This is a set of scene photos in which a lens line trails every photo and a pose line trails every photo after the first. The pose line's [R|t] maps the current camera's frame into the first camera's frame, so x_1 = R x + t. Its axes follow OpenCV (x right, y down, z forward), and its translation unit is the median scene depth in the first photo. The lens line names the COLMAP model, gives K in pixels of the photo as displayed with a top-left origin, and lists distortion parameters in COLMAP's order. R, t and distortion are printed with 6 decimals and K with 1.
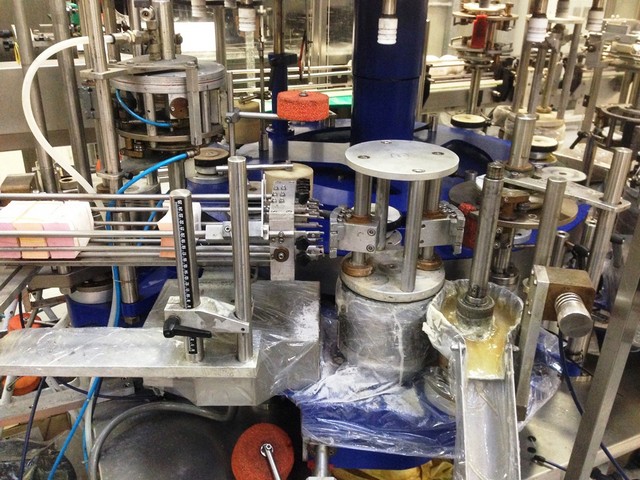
lens RADIAL K [[584.0, 0, 320.0], [0, 584.0, 240.0], [0, 0, 1]] dist [0.013505, 0.006763]
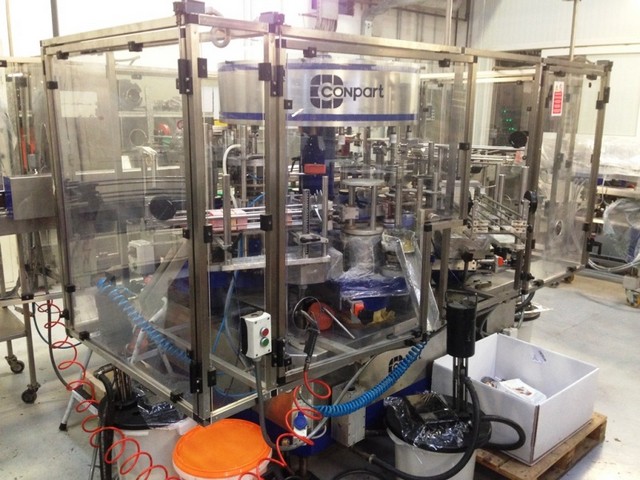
lens RADIAL K [[584.0, 0, 320.0], [0, 584.0, 240.0], [0, 0, 1]] dist [0.013505, 0.006763]
pose [[0.939097, -0.087030, 0.332450, -0.920290], [0.157186, 0.969054, -0.190333, 0.571873], [-0.305597, 0.230998, 0.923716, -1.293848]]
